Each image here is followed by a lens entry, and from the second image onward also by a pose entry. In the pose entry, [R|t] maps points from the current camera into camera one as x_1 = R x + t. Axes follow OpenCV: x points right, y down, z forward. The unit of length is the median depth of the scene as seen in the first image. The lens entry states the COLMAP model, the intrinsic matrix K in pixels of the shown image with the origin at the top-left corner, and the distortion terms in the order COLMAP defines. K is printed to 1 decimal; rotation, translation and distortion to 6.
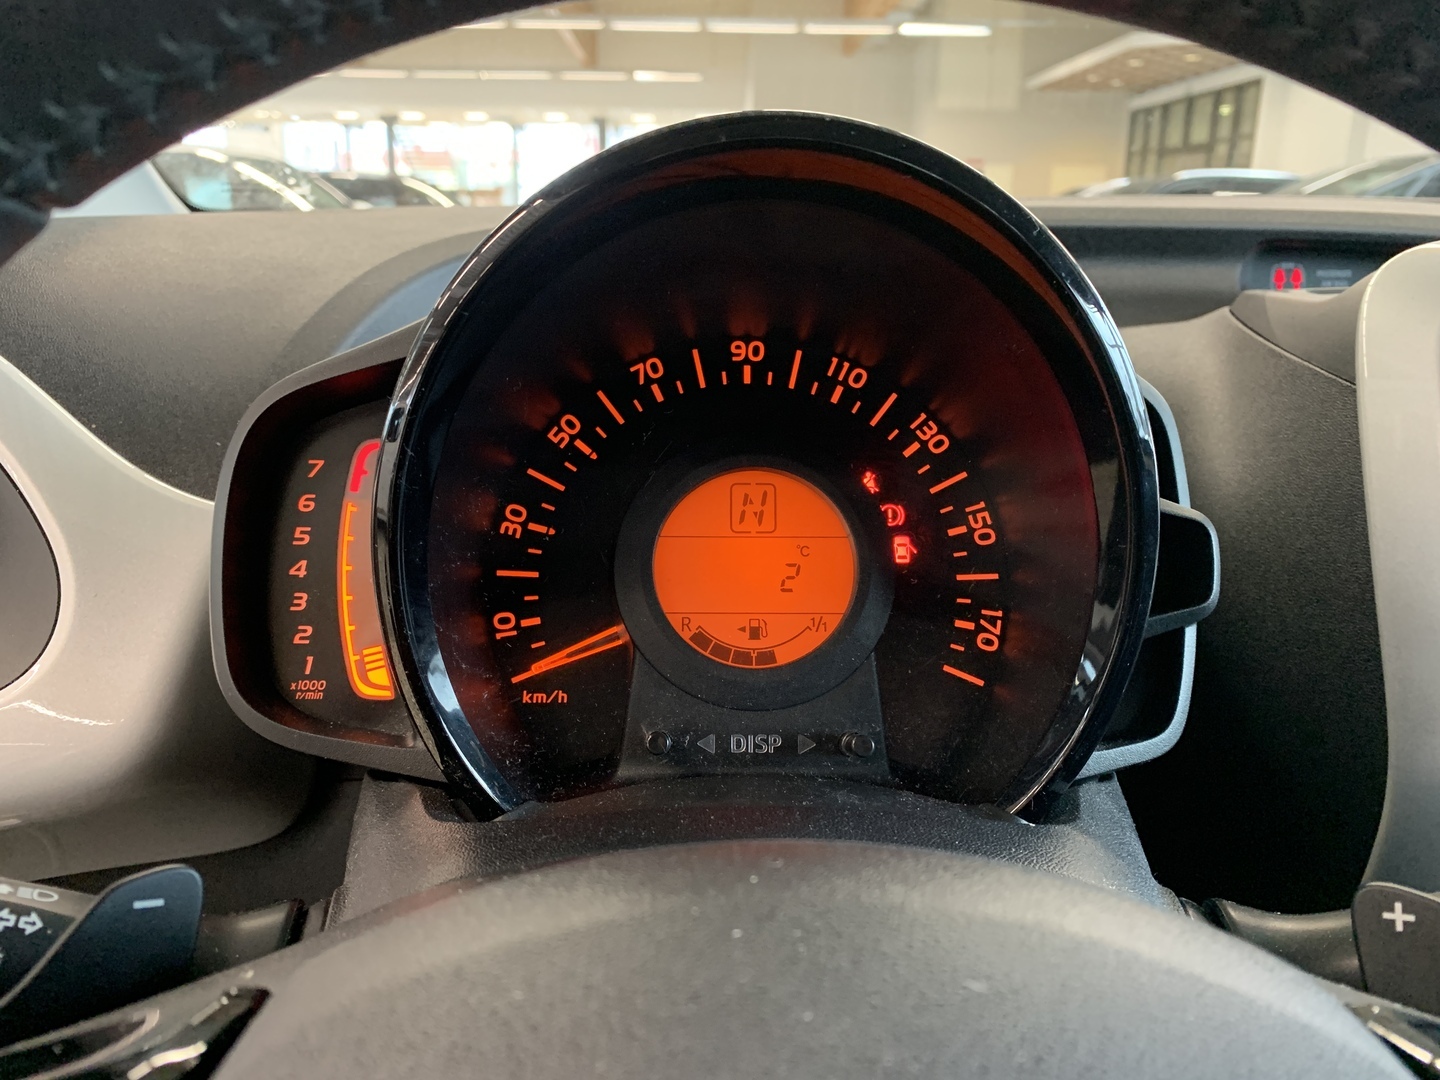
lens RADIAL K [[1115.0, 0, 720.5], [0, 1115.0, 538.3], [0, 0, 1]] dist [0.024990, -0.000382]
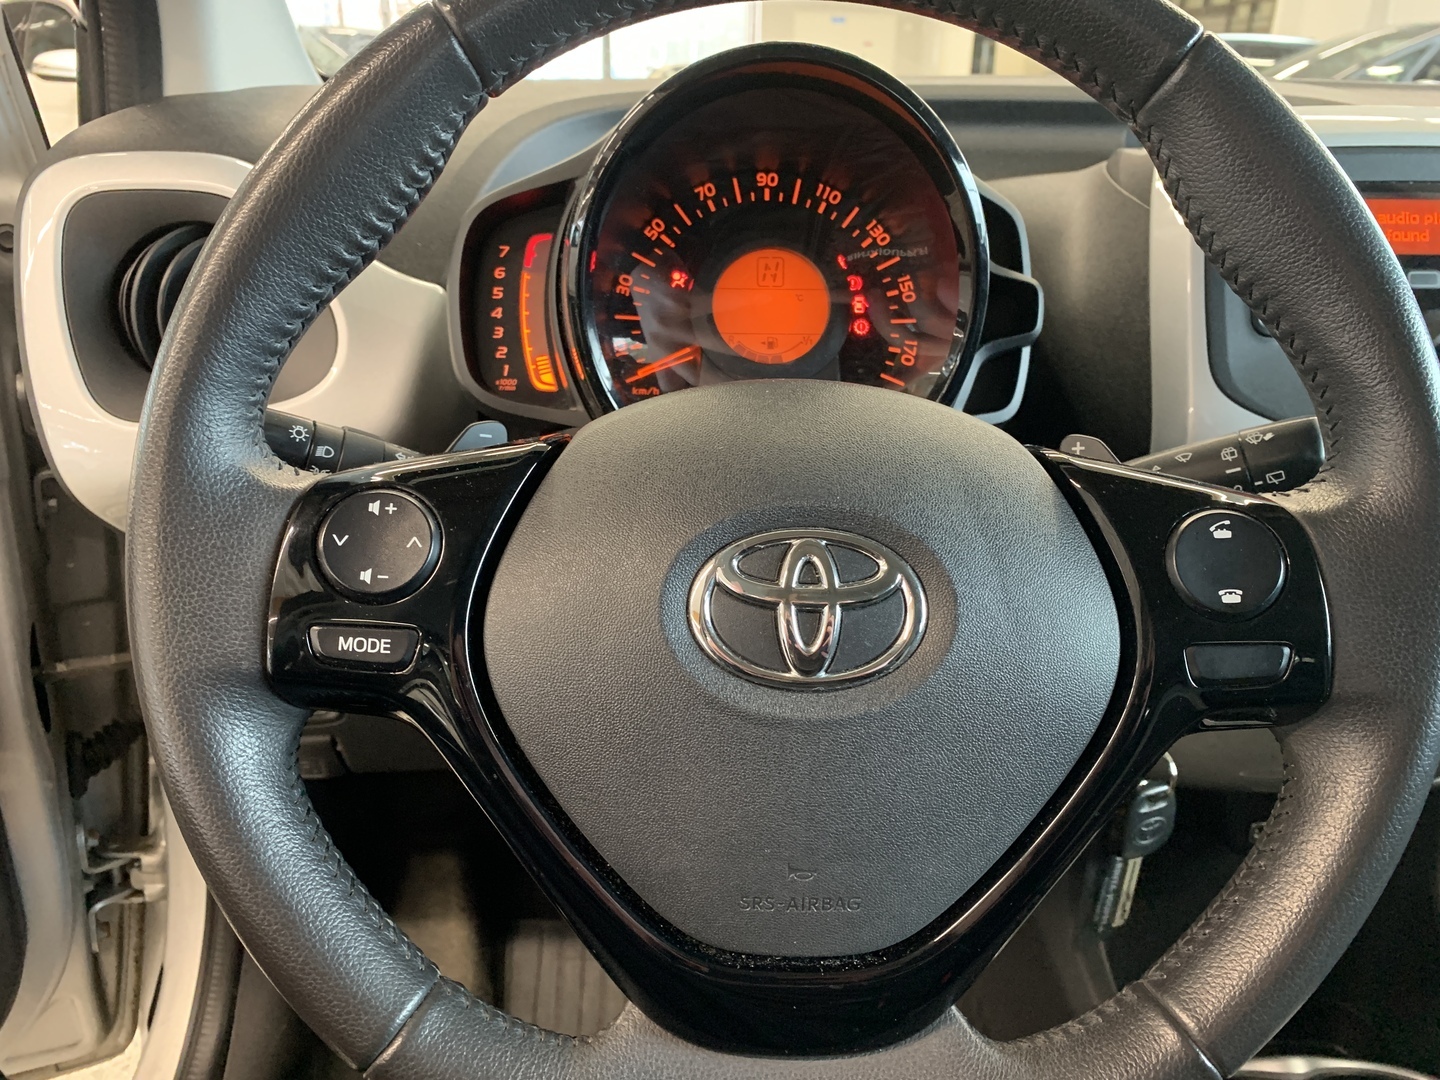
lens RADIAL K [[1115.0, 0, 716.1], [0, 1115.0, 587.7], [0, 0, 1]] dist [0.024990, -0.000382]
pose [[0.999976, 0.006948, -0.000130, -0.045799], [-0.006858, 0.989812, 0.142215, 0.189403], [0.001117, -0.142210, 0.989836, -0.693909]]
